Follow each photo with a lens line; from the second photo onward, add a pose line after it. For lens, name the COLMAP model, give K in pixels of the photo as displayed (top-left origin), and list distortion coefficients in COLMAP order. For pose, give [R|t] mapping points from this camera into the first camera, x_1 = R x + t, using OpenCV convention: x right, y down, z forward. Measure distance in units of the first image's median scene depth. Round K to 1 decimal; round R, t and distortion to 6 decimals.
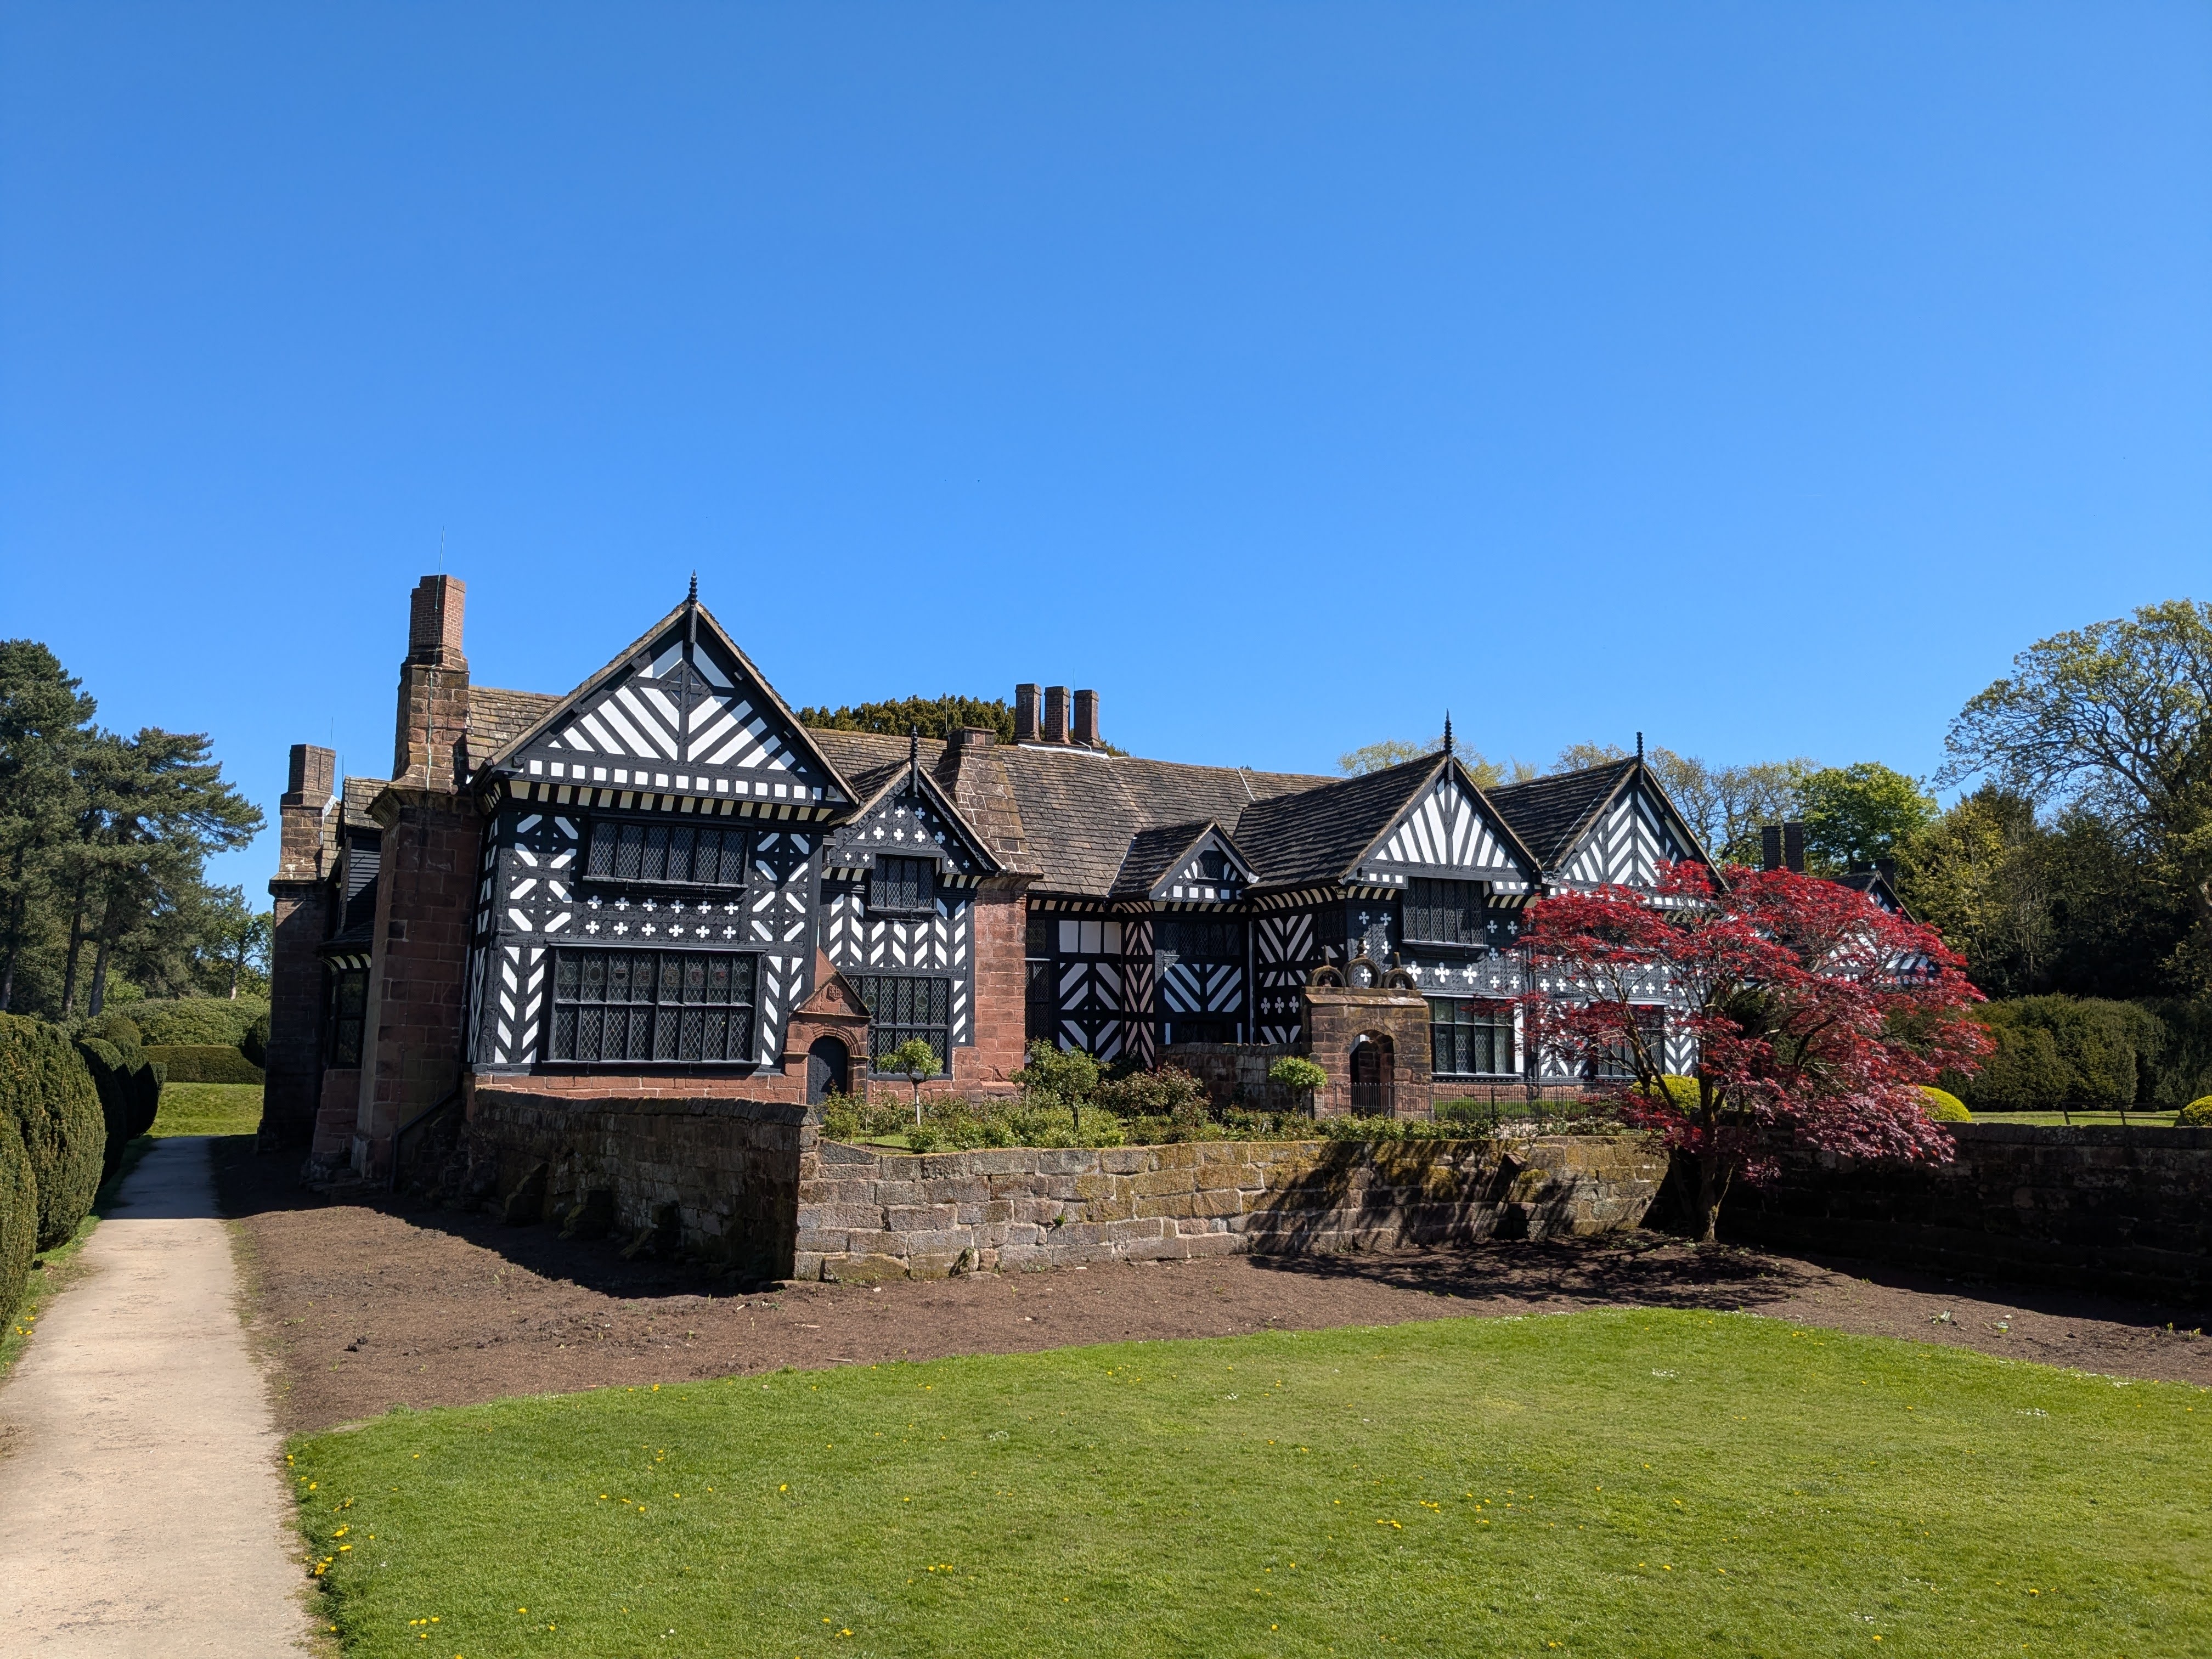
lens RADIAL K [[1731.9, 0, 1106.6], [0, 1731.9, 825.4], [0, 0, 1]] dist [0.006474, 0.000128]
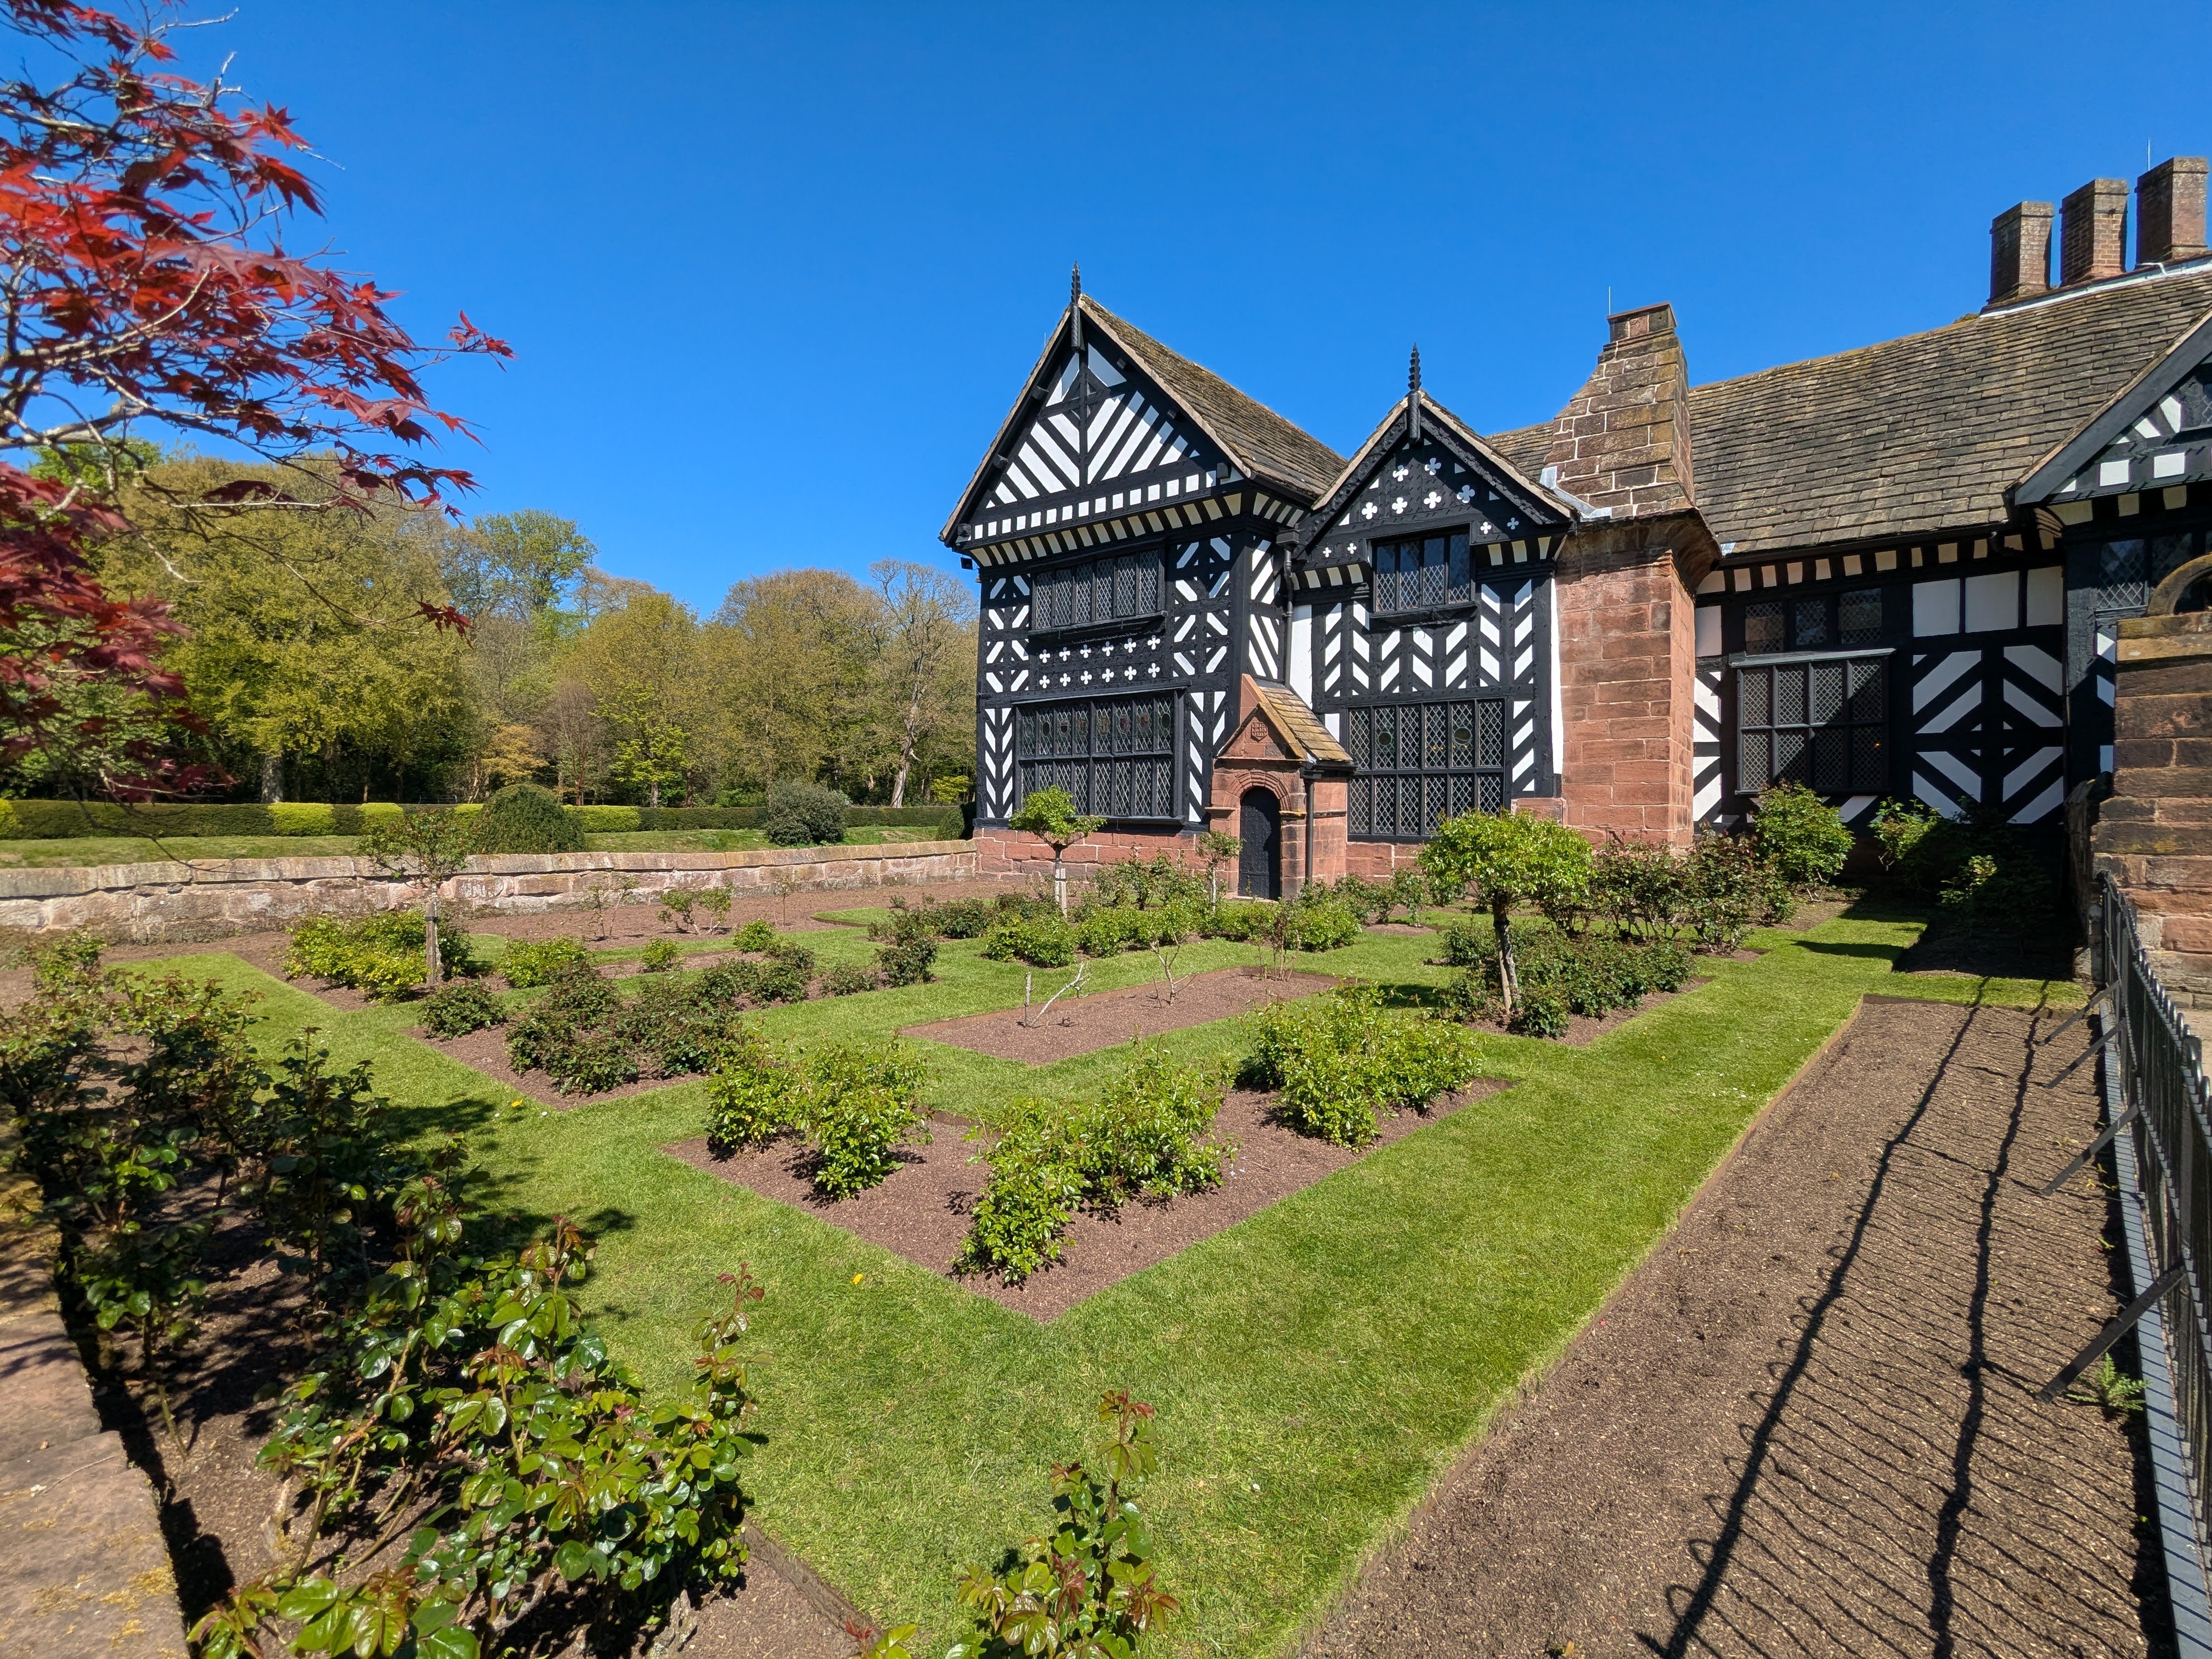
lens RADIAL K [[1027.3, 0, 1105.7], [0, 1027.3, 828.6], [0, 0, 1]] dist [0.004732, -0.001111]
pose [[0.379281, 0.017995, -0.925106, 0.247068], [0.123253, 0.989918, 0.069787, 0.099856], [0.917036, -0.140491, 0.373239, 0.761727]]
